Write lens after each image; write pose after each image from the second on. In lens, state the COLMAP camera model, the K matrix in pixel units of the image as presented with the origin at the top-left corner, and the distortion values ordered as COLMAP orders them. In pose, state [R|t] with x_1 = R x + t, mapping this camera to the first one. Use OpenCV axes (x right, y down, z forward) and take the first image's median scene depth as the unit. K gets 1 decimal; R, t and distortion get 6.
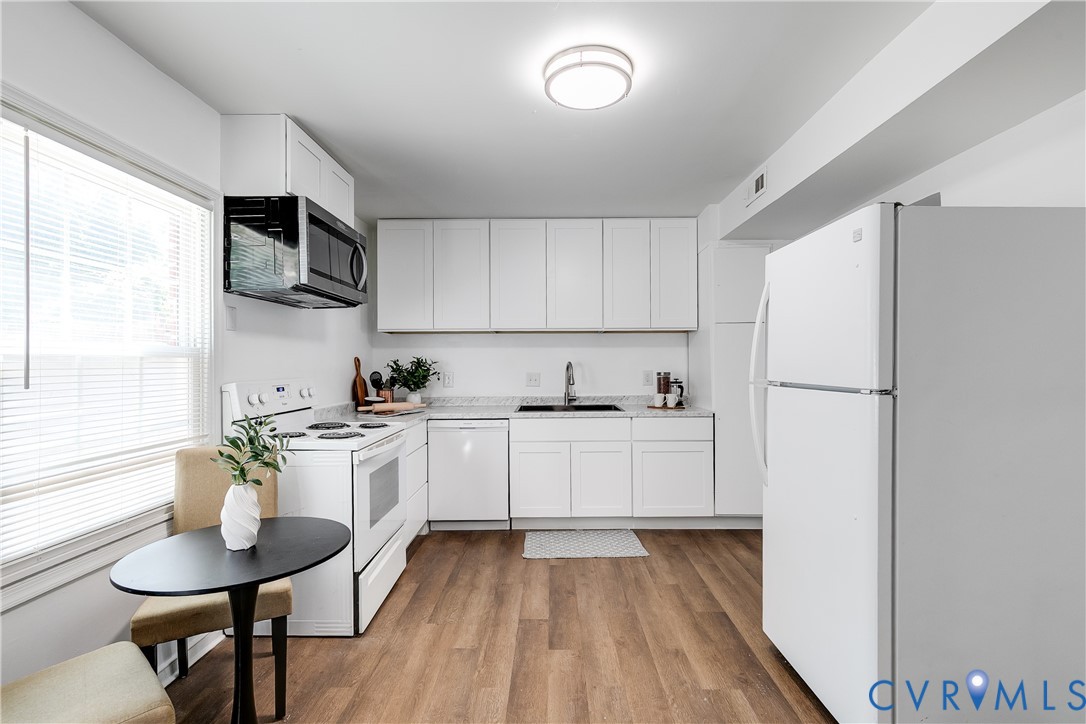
lens RADIAL K [[491.1, 0, 553.7], [0, 491.1, 343.9], [0, 0, 1]] dist [-0.001597, 0.000010]
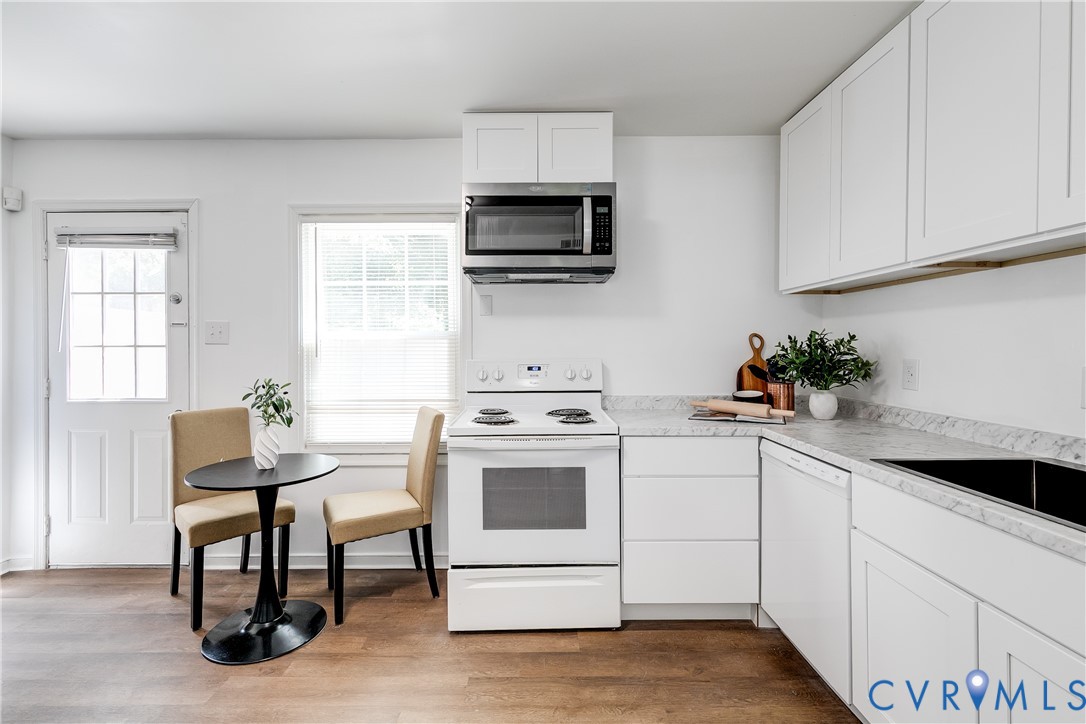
lens RADIAL K [[491.1, 0, 553.7], [0, 491.1, 343.9], [0, 0, 1]] dist [-0.001597, 0.000010]
pose [[-0.013261, -0.001082, -0.999911, 0.409235], [0.043796, 0.999039, -0.001662, 0.038648], [0.998952, -0.043814, -0.013201, 0.920938]]
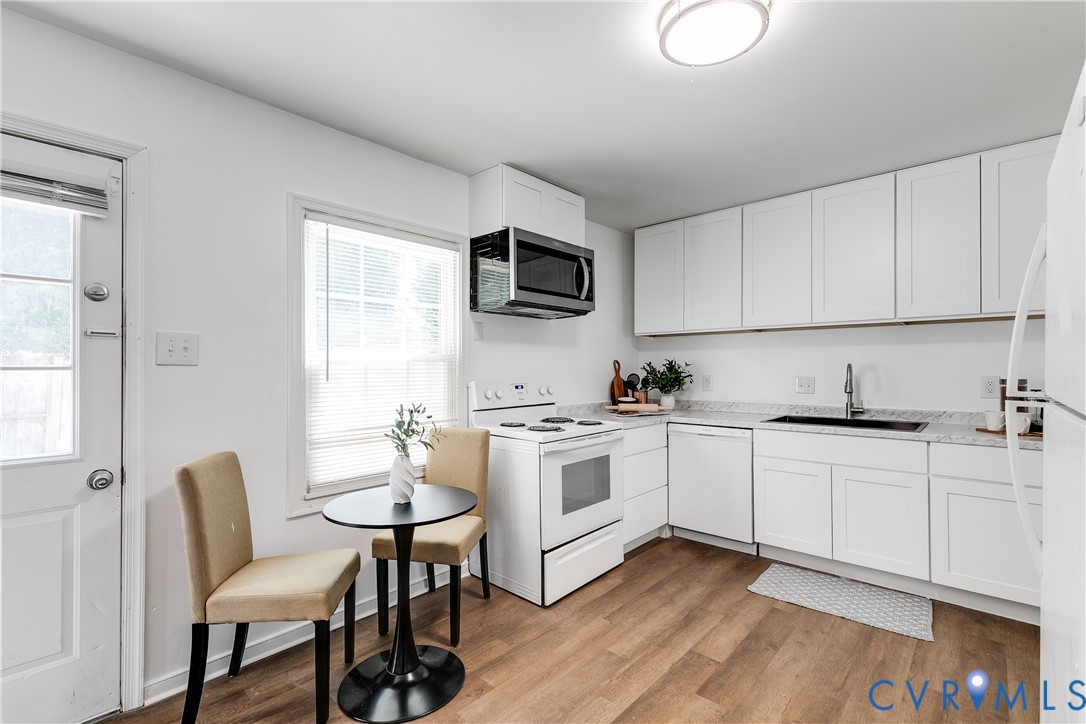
lens RADIAL K [[491.1, 0, 553.7], [0, 491.1, 343.9], [0, 0, 1]] dist [-0.001597, 0.000010]
pose [[0.743978, -0.028787, -0.667584, 0.287374], [0.025971, 0.999562, -0.014160, 0.004471], [0.667699, -0.006803, 0.744400, 0.131875]]
